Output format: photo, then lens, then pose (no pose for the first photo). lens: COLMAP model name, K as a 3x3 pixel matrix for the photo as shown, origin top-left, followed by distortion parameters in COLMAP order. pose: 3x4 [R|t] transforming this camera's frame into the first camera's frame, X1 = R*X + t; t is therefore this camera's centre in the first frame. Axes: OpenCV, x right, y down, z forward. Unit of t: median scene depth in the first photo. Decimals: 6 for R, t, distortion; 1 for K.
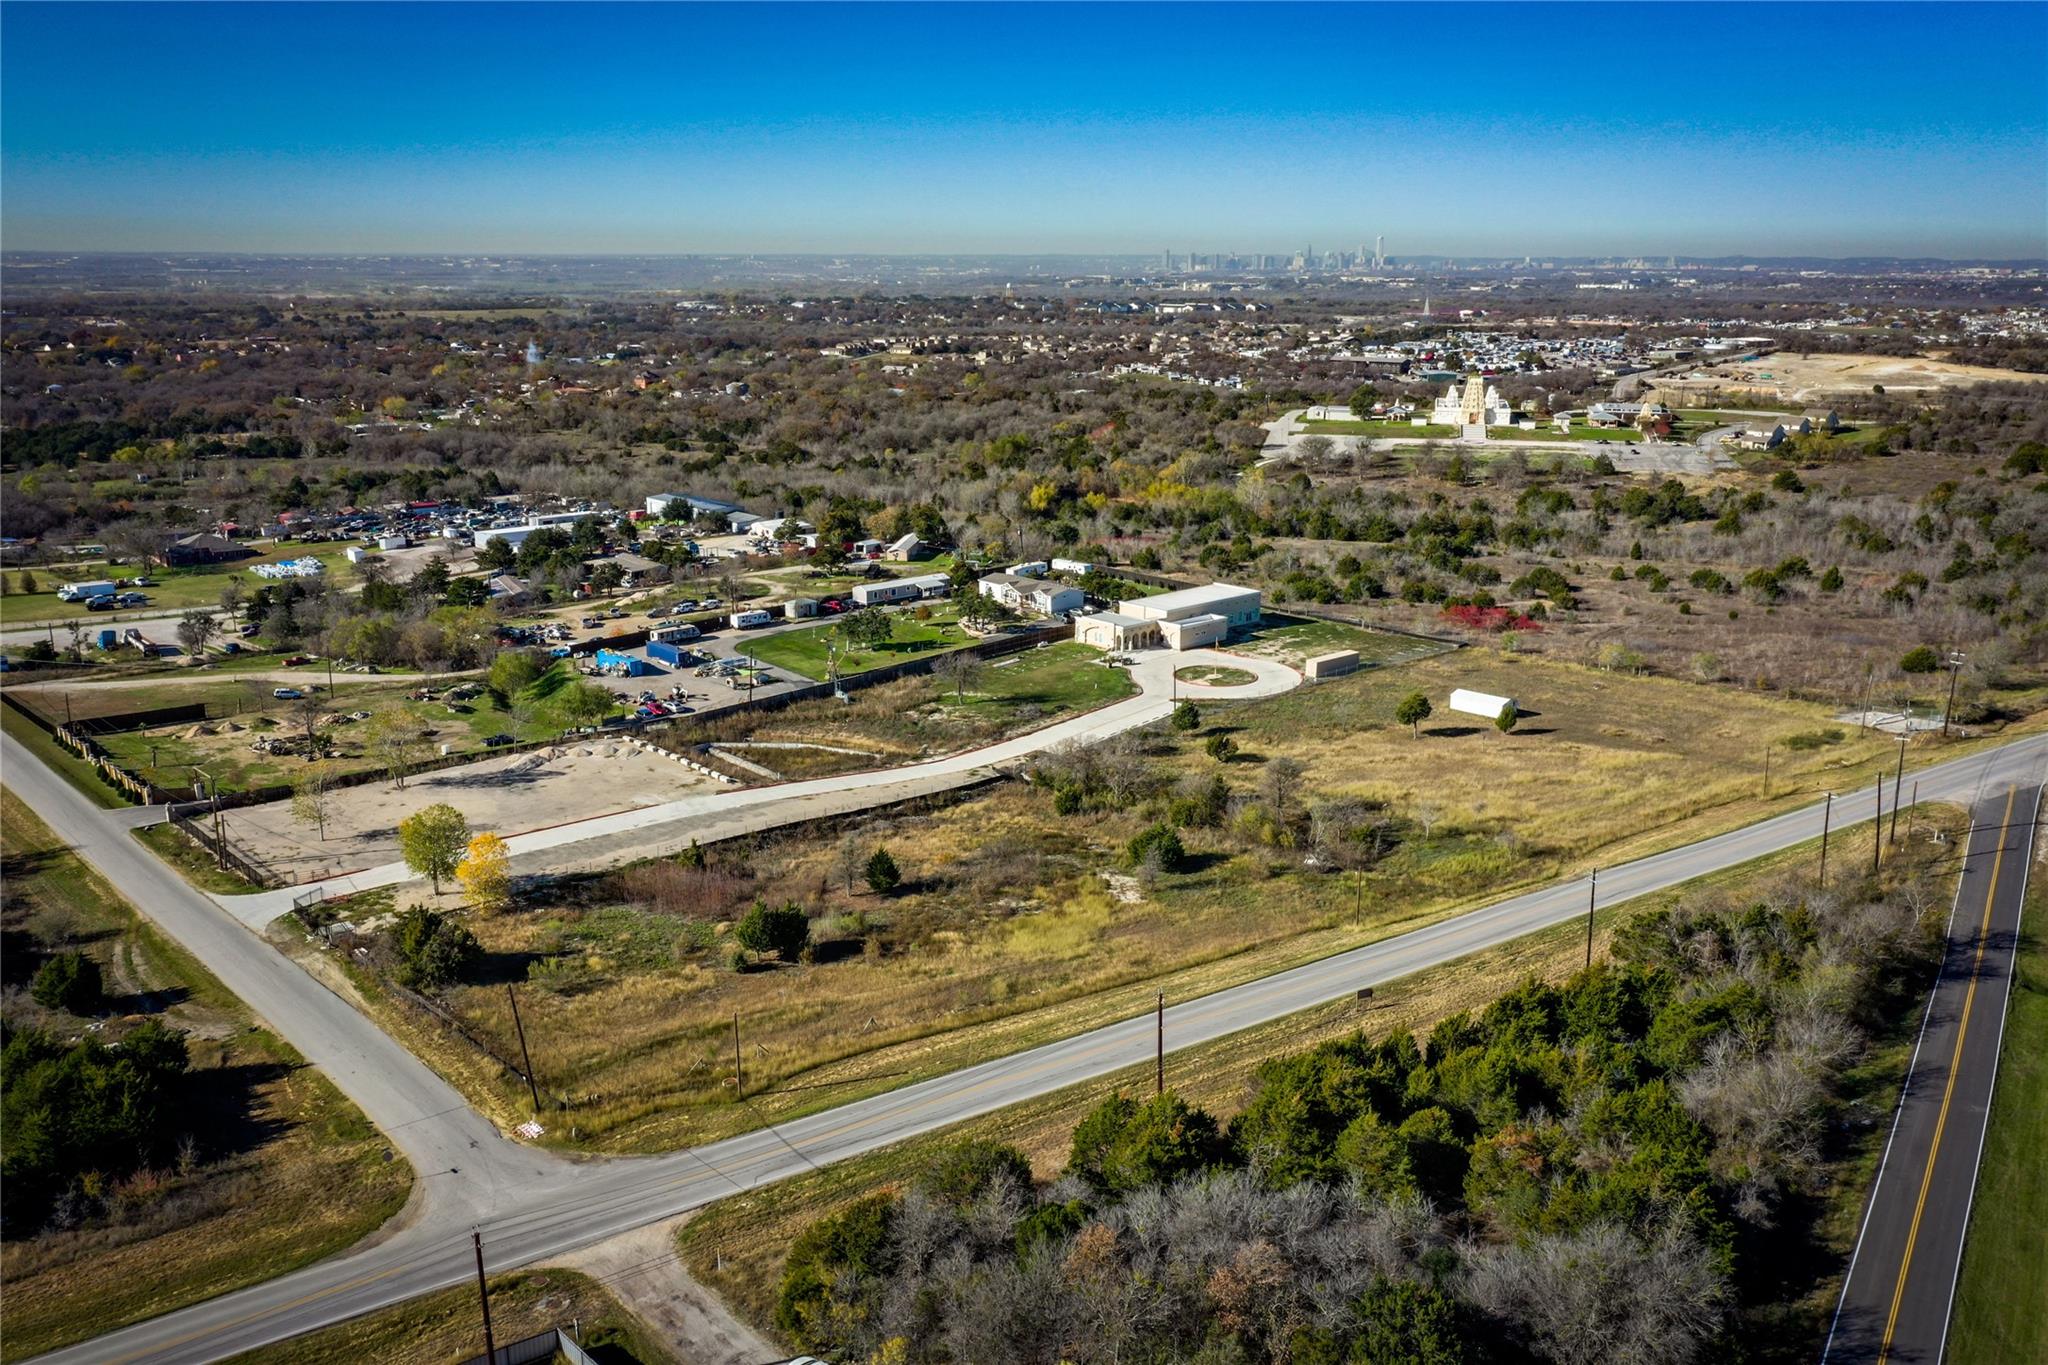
lens RADIAL K [[1636.6, 0, 1024.0], [0, 1636.6, 682.5], [0, 0, 1]] dist [-0.004681, 0.005946]
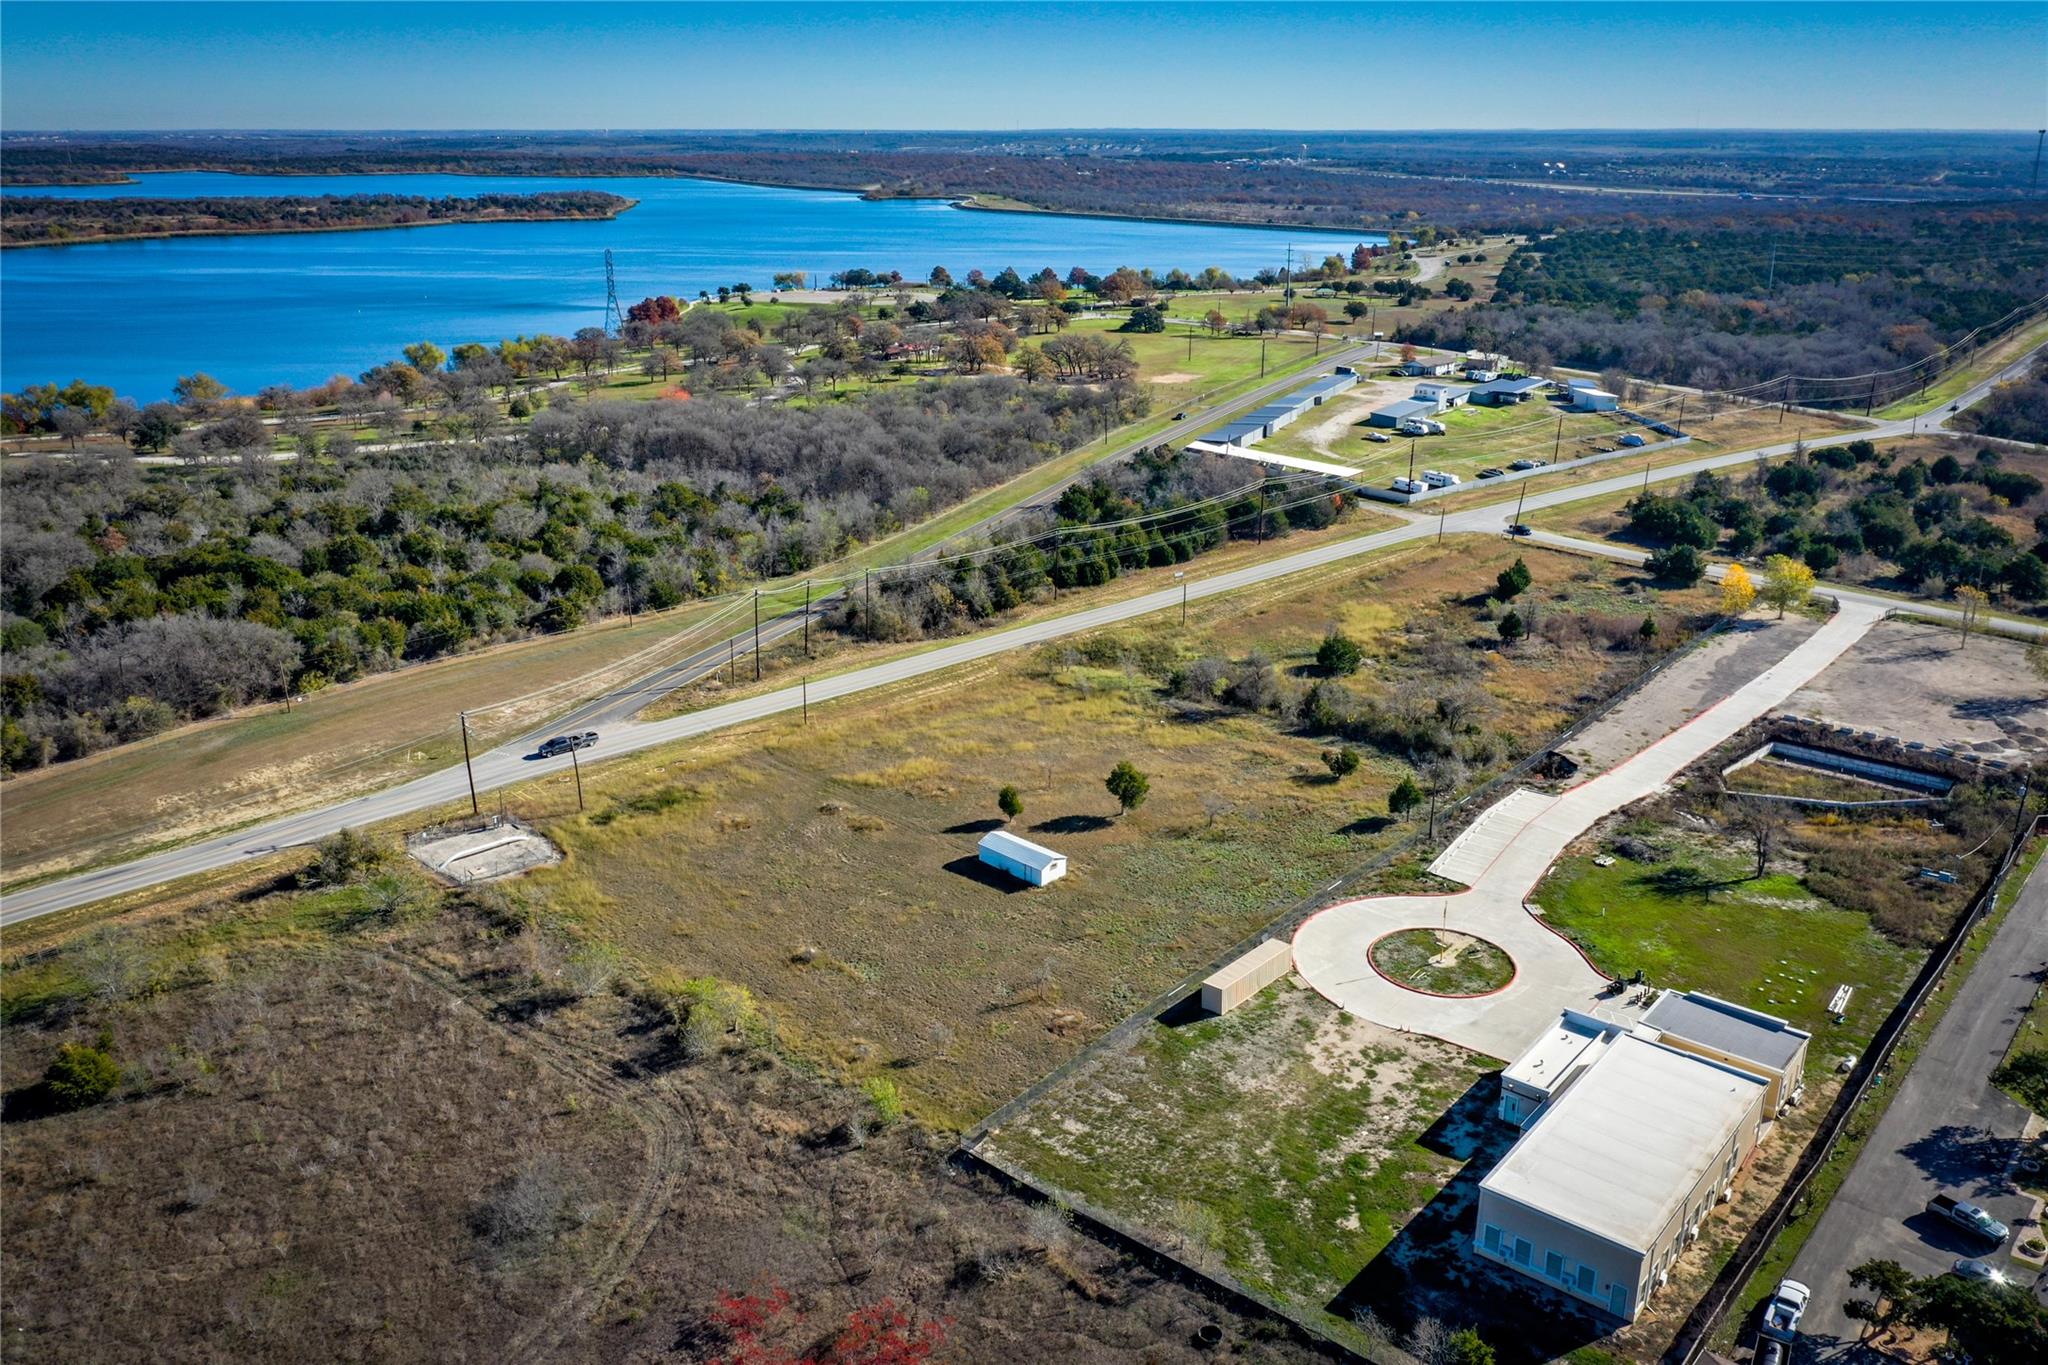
lens RADIAL K [[1645.5, 0, 1044.2], [0, 1645.5, 718.4], [0, 0, 1]] dist [-0.002336, 0.009767]
pose [[-0.991414, 0.041346, -0.124053, 0.320261], [-0.035582, 0.827595, 0.560197, -0.391299], [0.125827, 0.559801, -0.819018, 1.387405]]
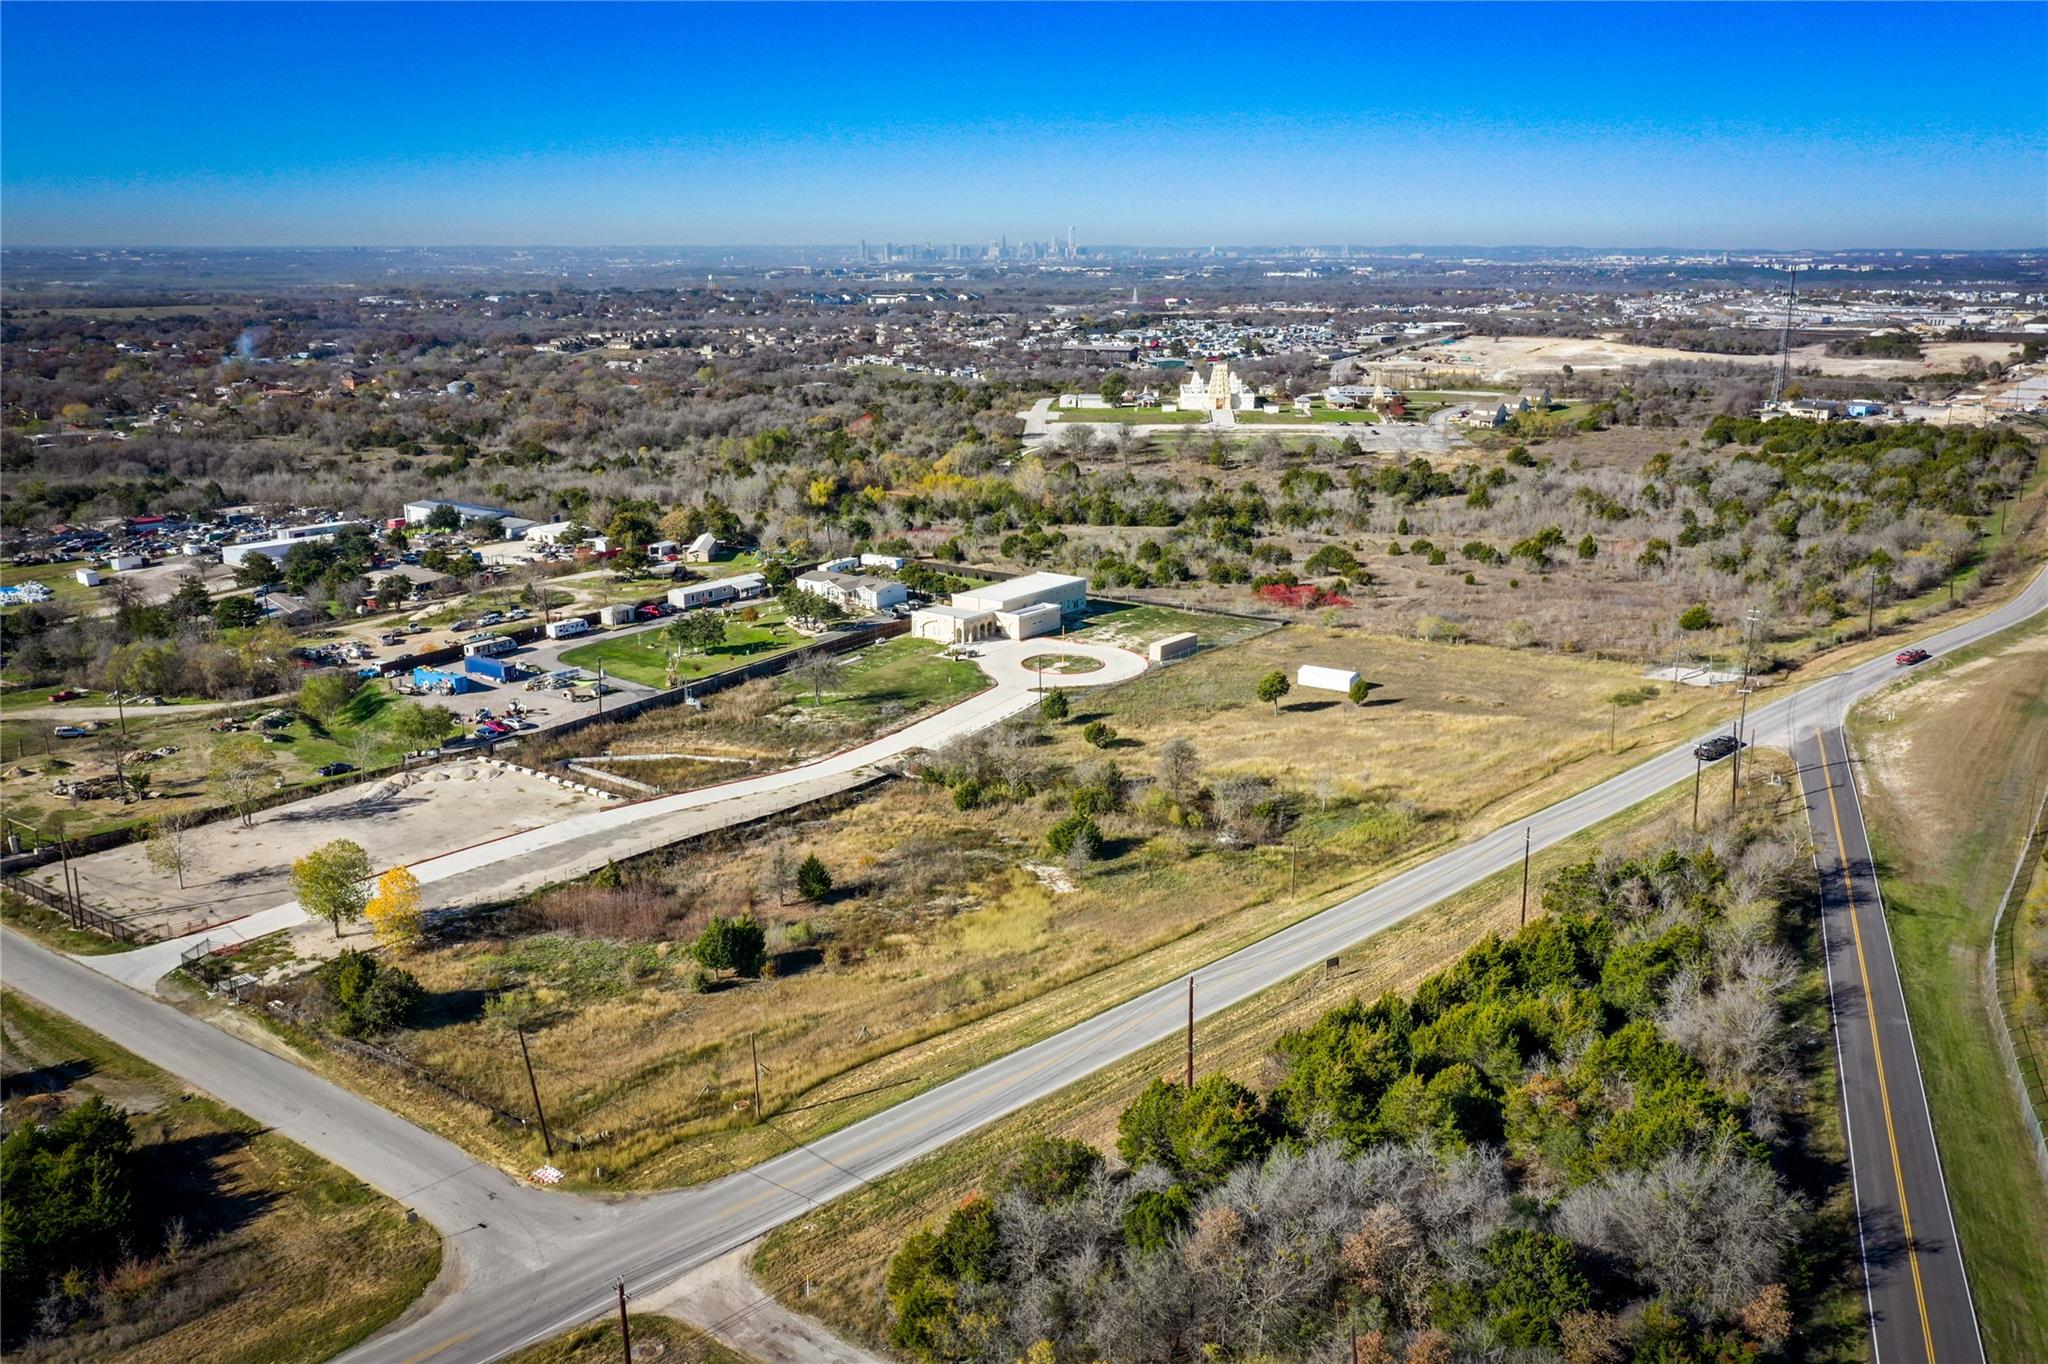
lens RADIAL K [[1636.6, 0, 1024.0], [0, 1636.6, 682.0], [0, 0, 1]] dist [-0.004681, 0.005946]
pose [[0.983076, -0.049847, 0.176286, -0.082437], [0.048922, 0.998757, 0.009596, -0.003601], [-0.176545, -0.000809, 0.984292, 0.007105]]
